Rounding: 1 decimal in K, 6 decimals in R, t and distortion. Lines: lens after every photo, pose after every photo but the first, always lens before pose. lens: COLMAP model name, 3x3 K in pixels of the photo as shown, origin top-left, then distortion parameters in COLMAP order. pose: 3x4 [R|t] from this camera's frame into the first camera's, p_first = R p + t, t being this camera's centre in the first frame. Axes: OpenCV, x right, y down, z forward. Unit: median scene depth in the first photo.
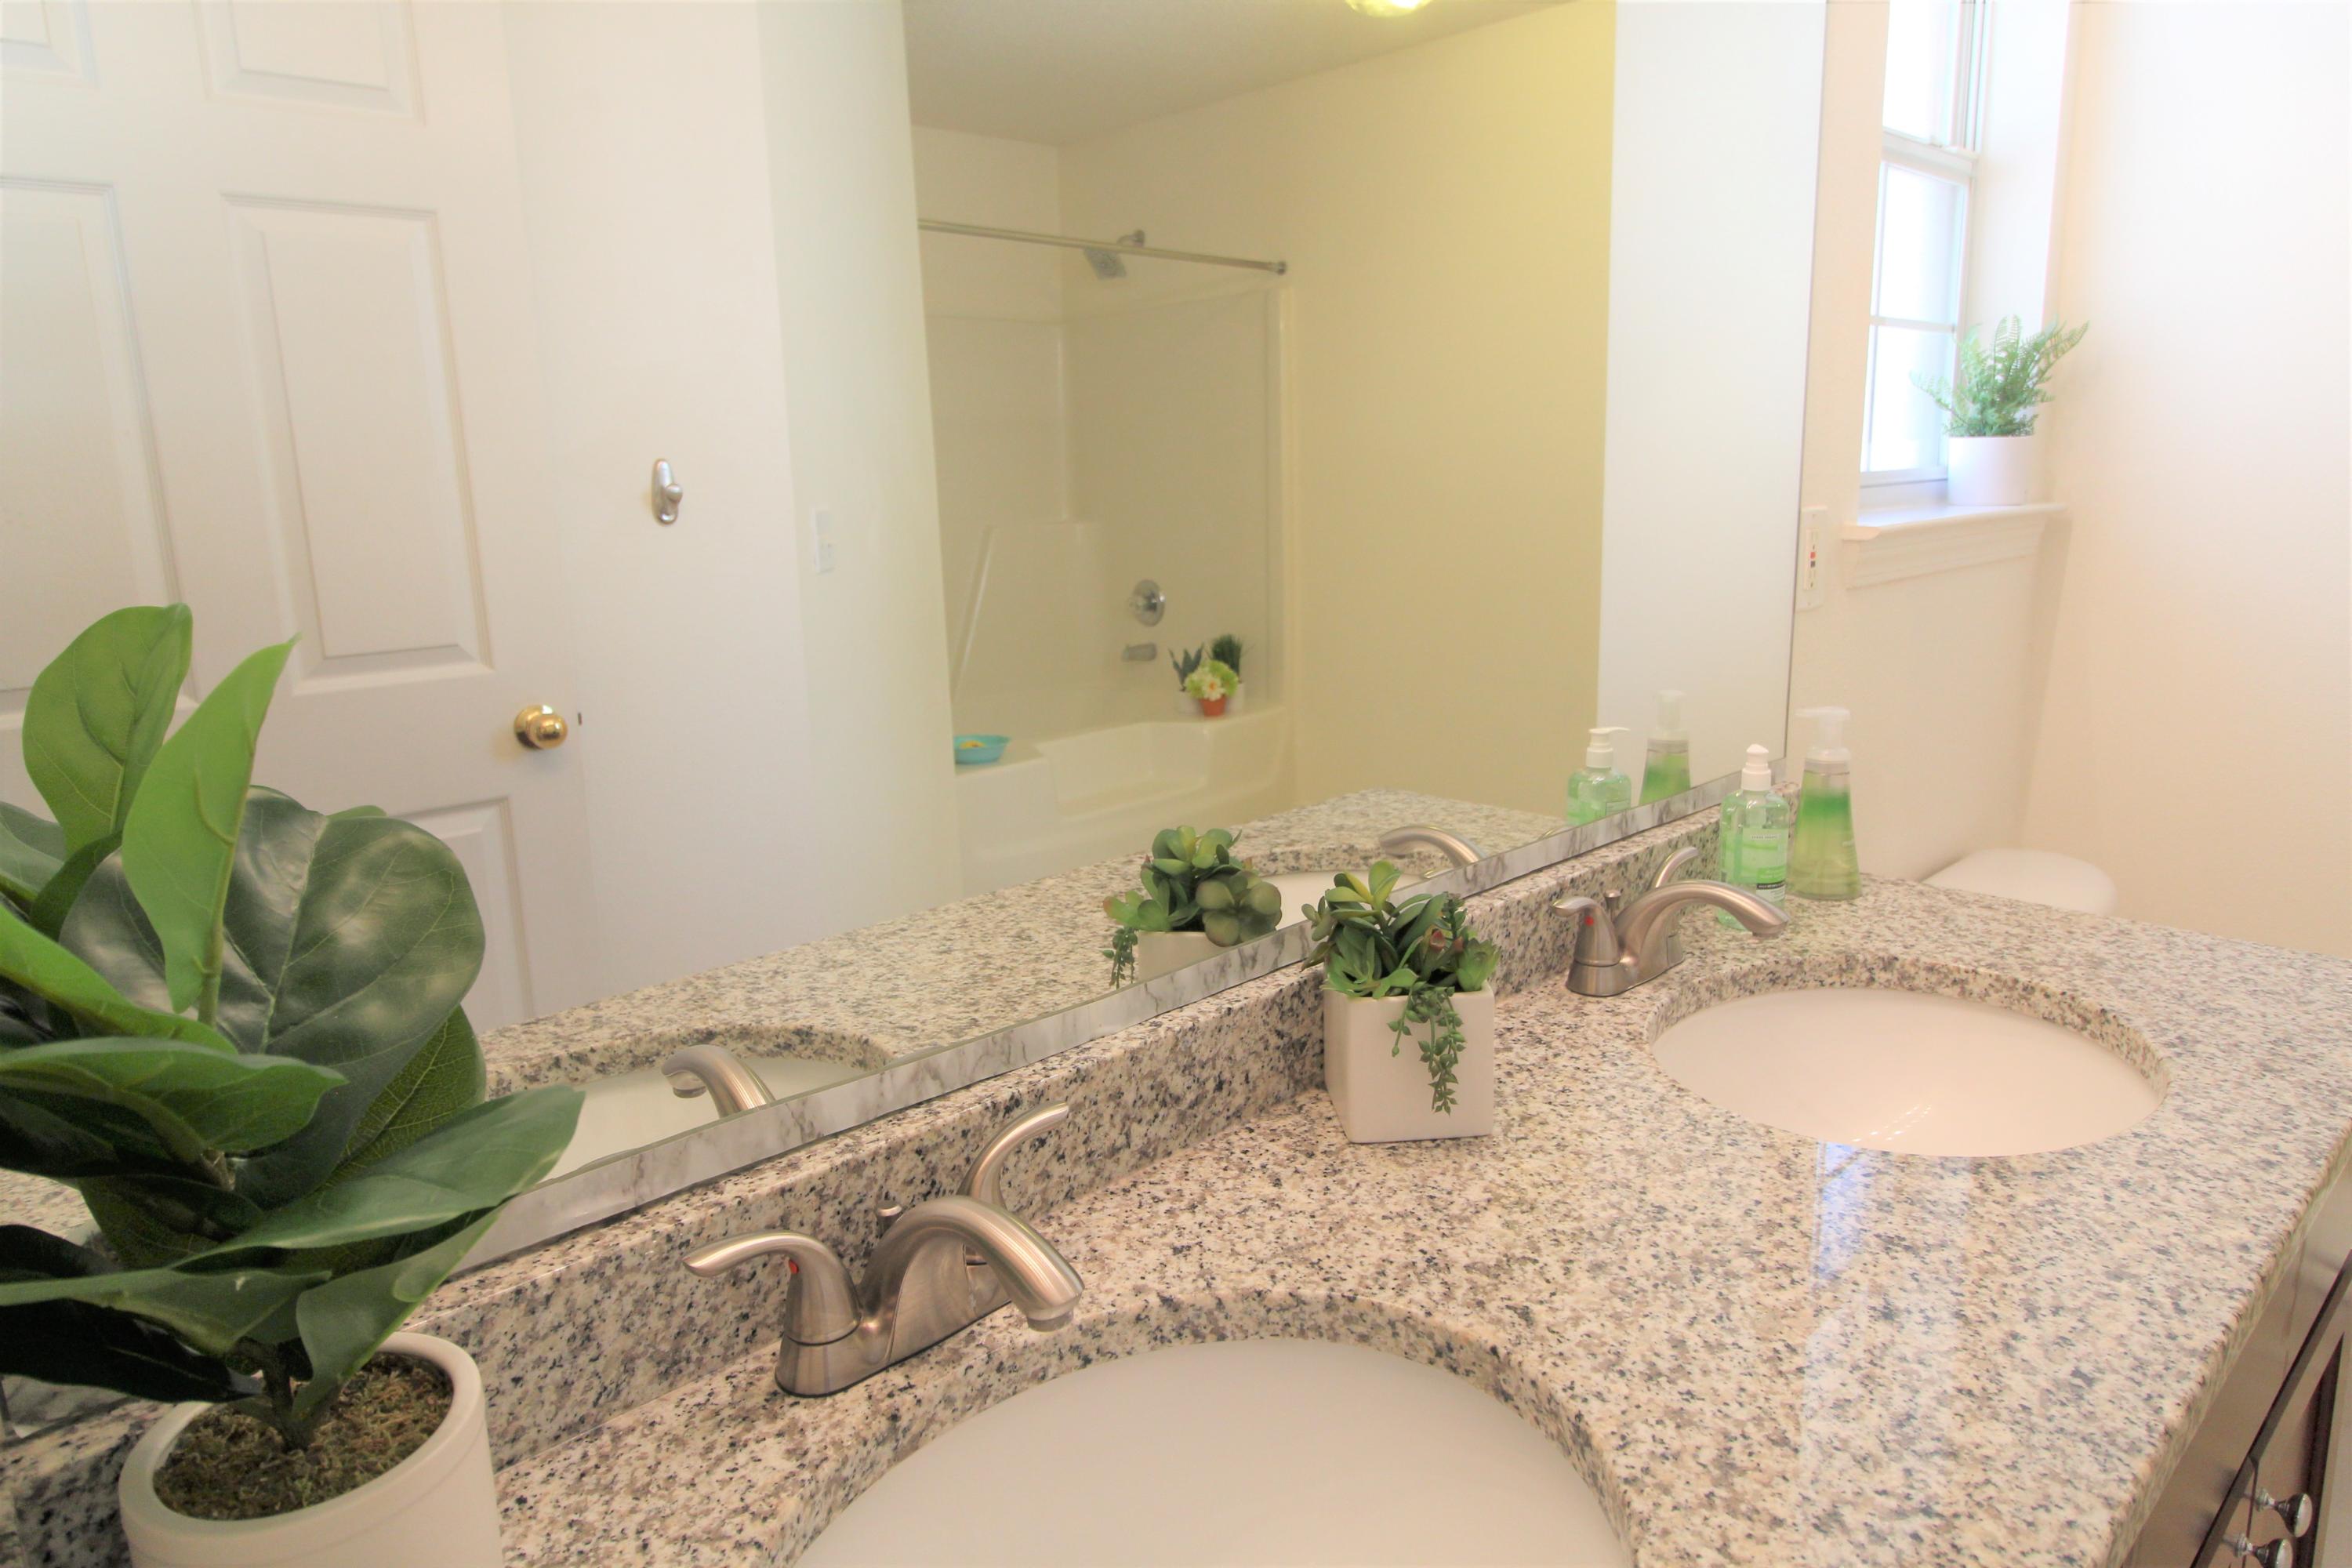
lens RADIAL K [[1456.5, 0, 1166.5], [0, 1456.5, 764.1], [0, 0, 1]] dist [0.010216, -0.012294]
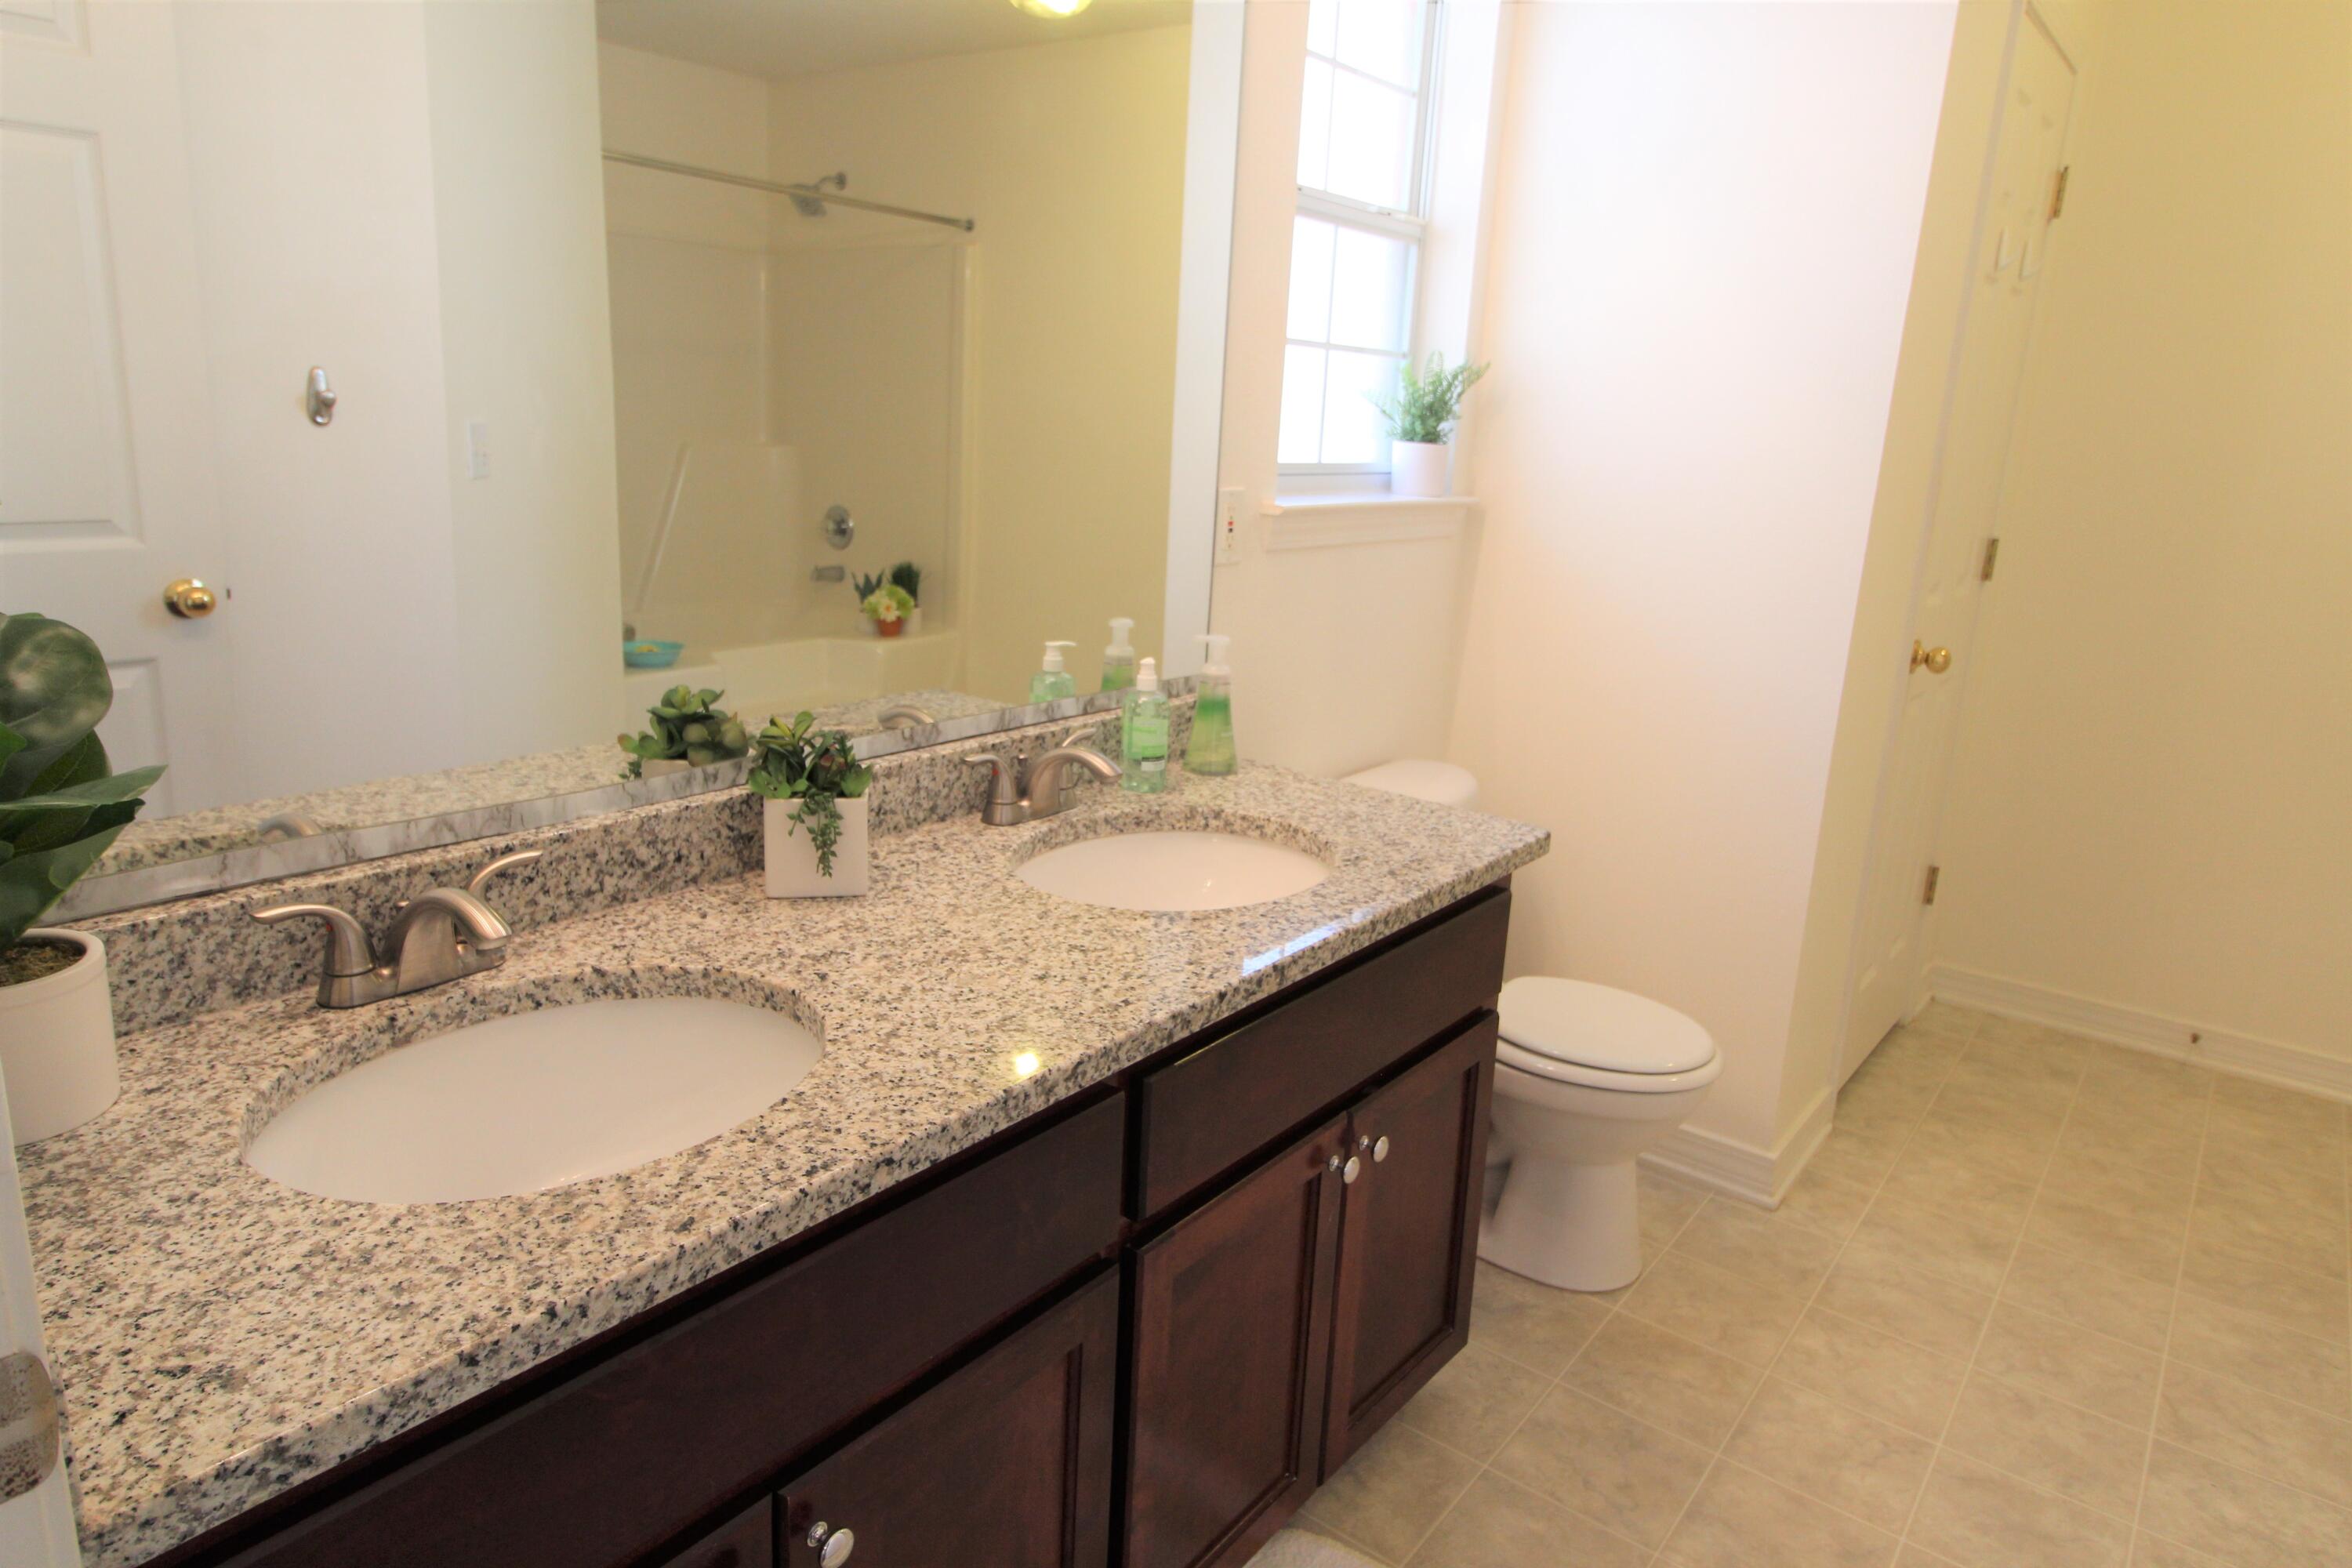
lens RADIAL K [[1456.5, 0, 1172.7], [0, 1456.5, 759.3], [0, 0, 1]] dist [0.010216, -0.012294]
pose [[0.983712, 0.041485, 0.174899, 0.234175], [-0.048375, 0.998205, 0.035313, 0.041126], [-0.173120, -0.043198, 0.983953, -0.459614]]
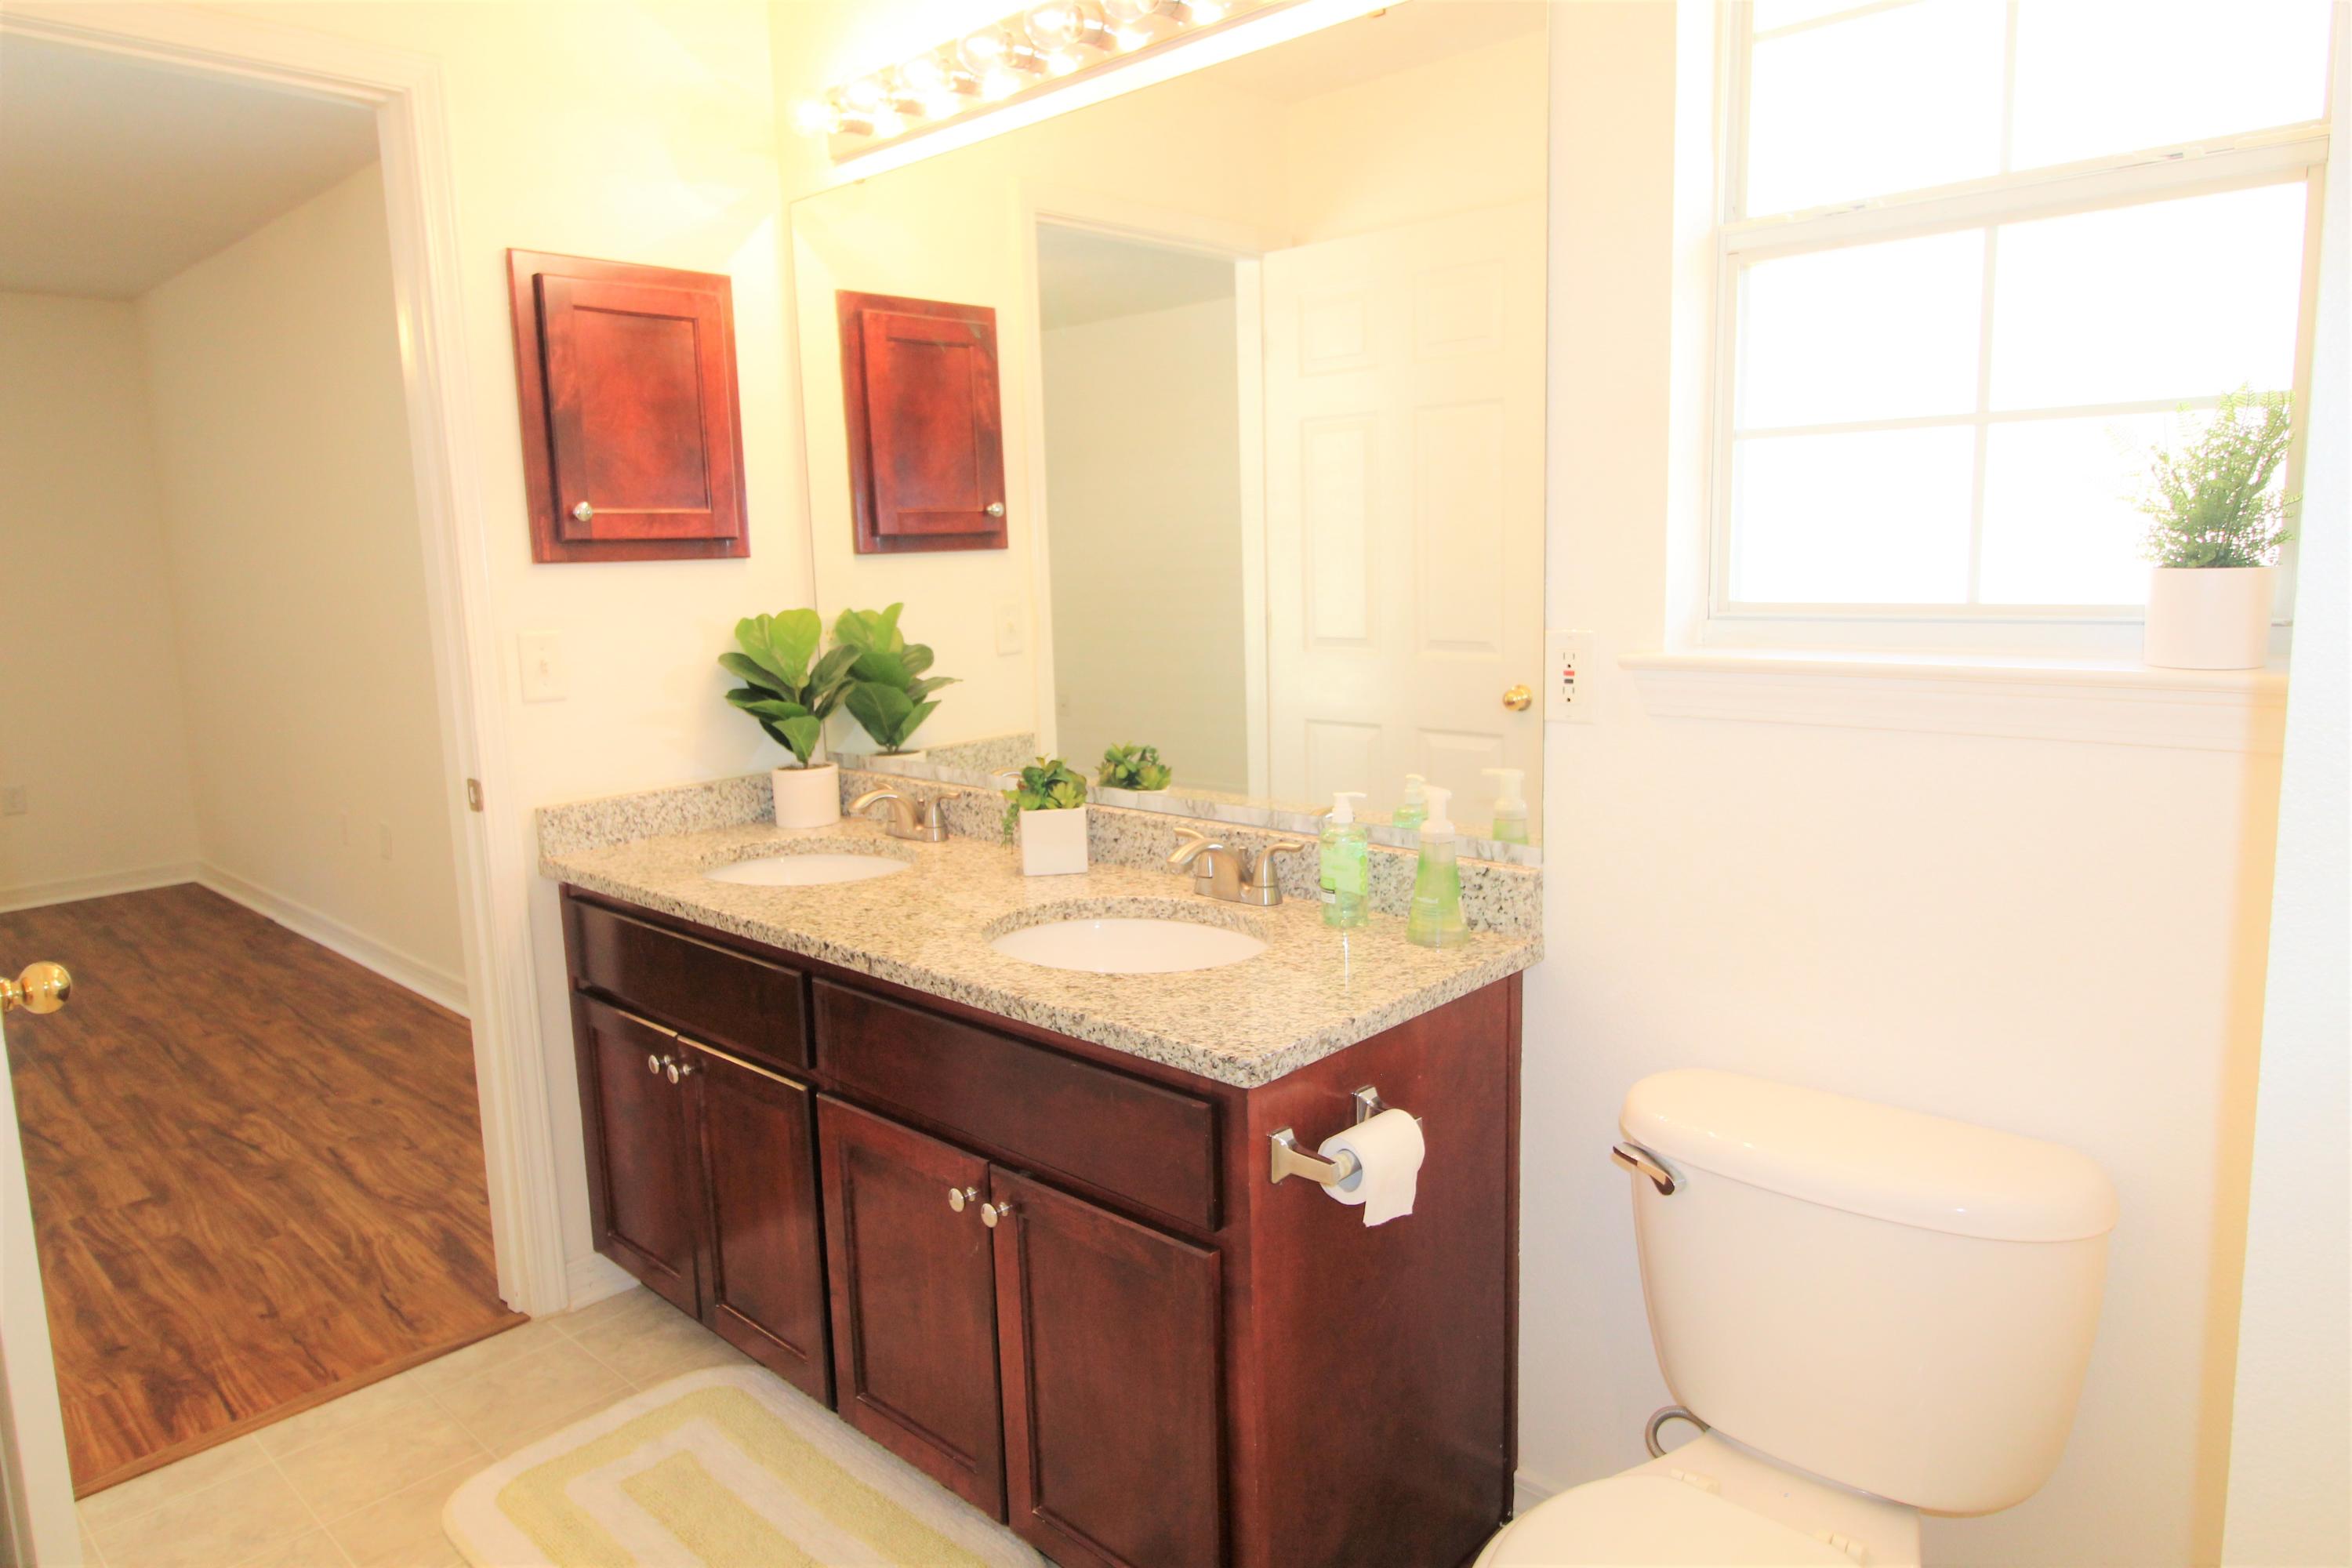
lens RADIAL K [[1456.5, 0, 1186.7], [0, 1456.5, 762.1], [0, 0, 1]] dist [0.010216, -0.012294]
pose [[0.075996, 0.180135, -0.980702, 2.164040], [-0.173294, 0.970964, 0.164917, -0.299517], [0.981934, 0.157416, 0.105005, 0.868914]]
